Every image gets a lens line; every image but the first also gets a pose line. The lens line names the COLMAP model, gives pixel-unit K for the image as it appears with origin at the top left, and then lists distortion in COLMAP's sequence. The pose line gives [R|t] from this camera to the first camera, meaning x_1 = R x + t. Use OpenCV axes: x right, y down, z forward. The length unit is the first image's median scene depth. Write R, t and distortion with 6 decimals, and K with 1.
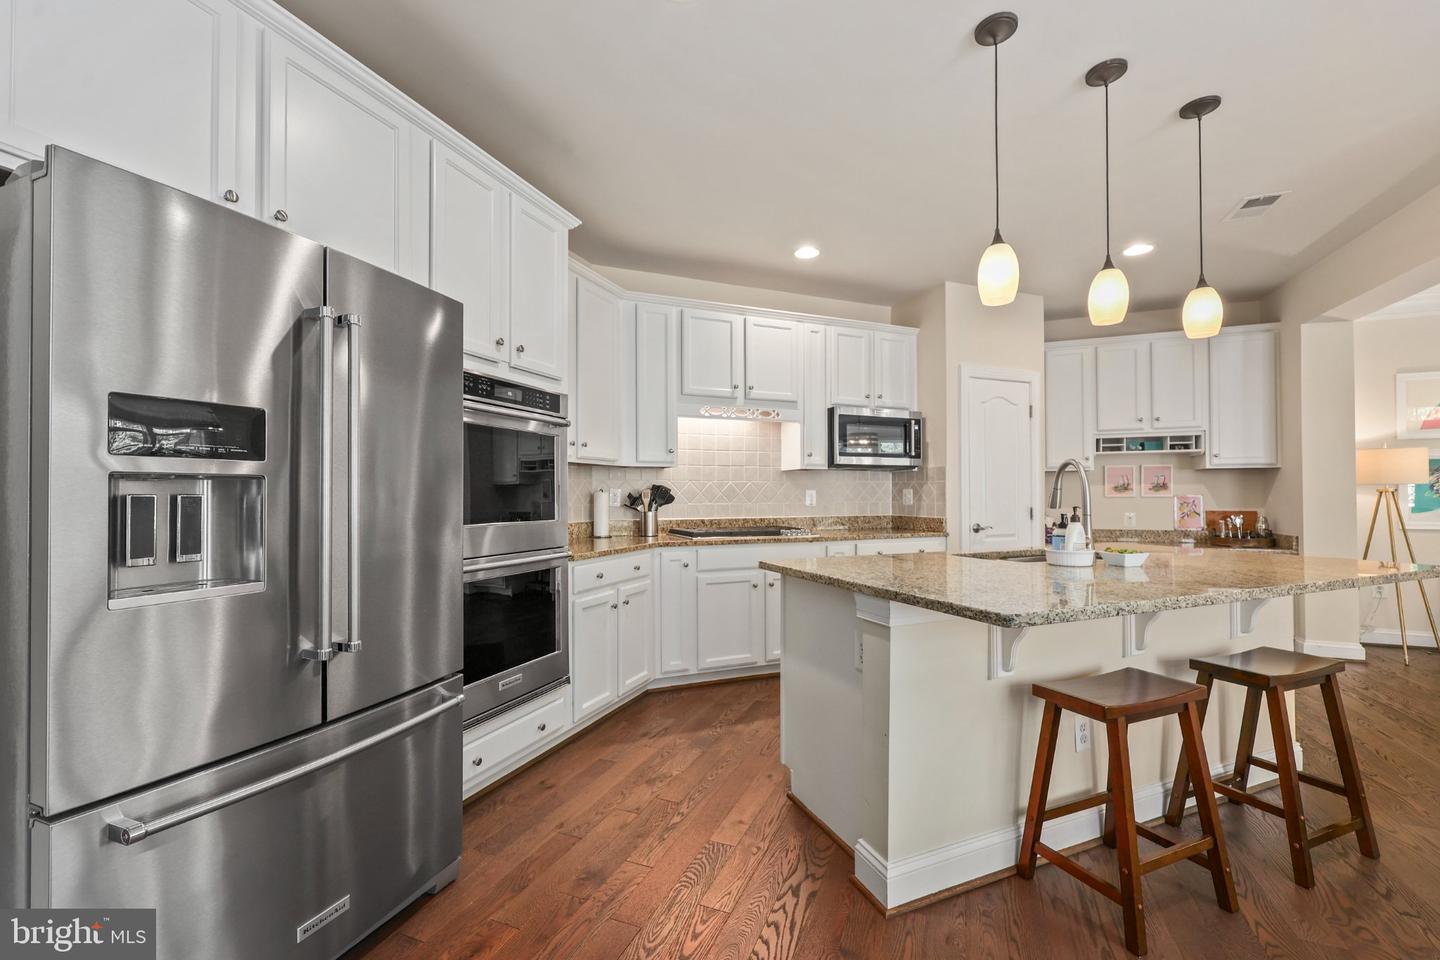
lens RADIAL K [[617.0, 0, 737.5], [0, 617.0, 491.0], [0, 0, 1]] dist [0.003932, -0.000409]
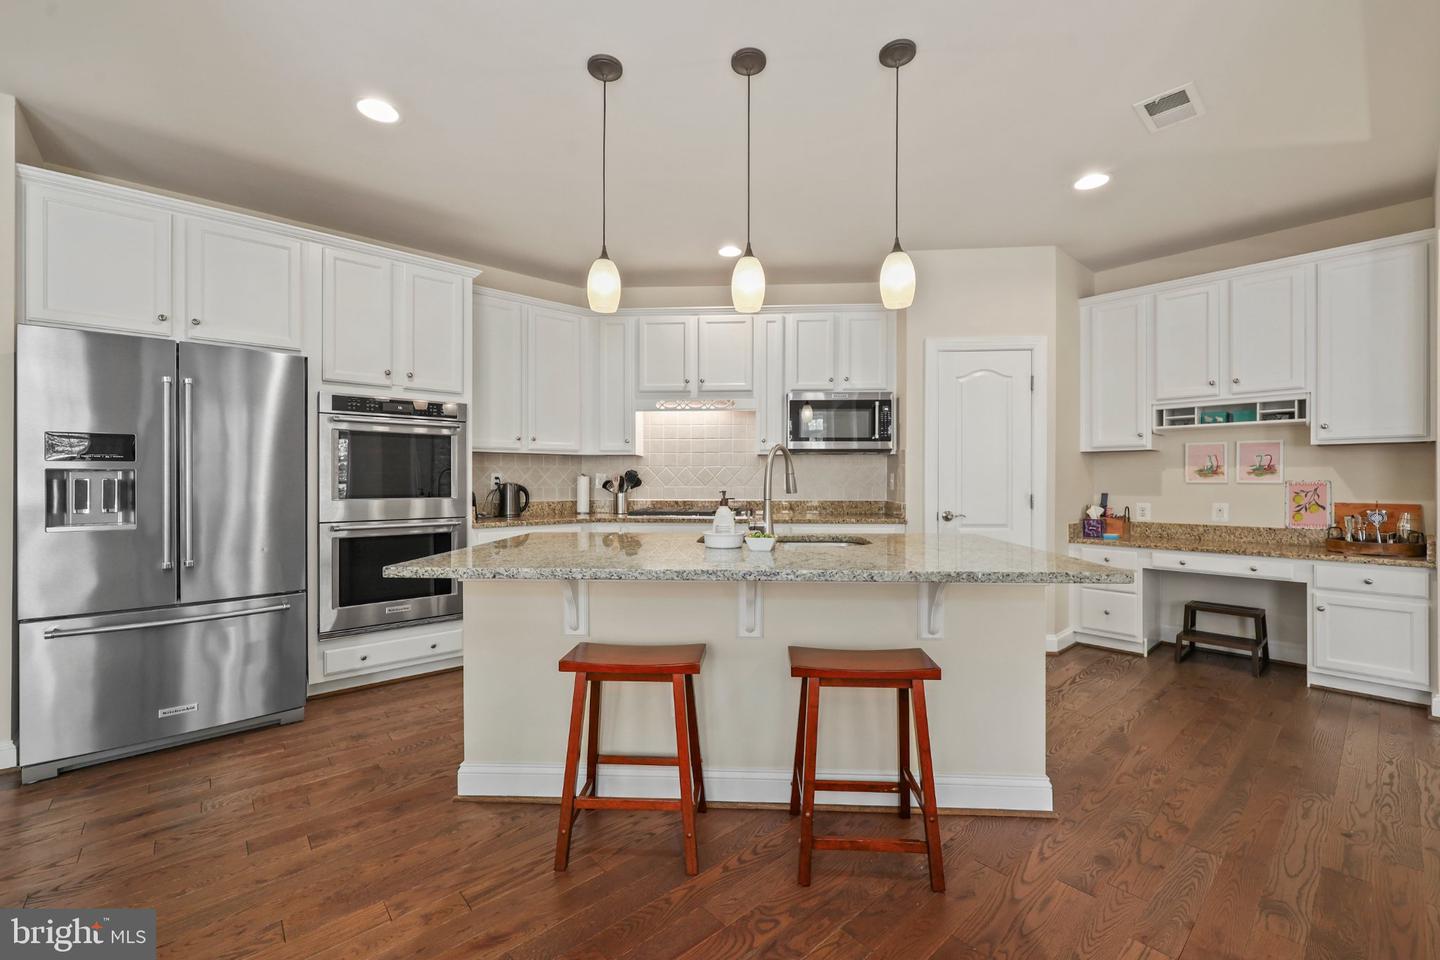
lens RADIAL K [[617.0, 0, 724.2], [0, 617.0, 481.7], [0, 0, 1]] dist [0.003932, -0.000409]
pose [[0.890340, 0.004451, -0.455274, 0.510111], [0.000635, 0.999939, 0.011016, -0.001157], [0.455296, -0.010097, 0.890283, 0.037534]]
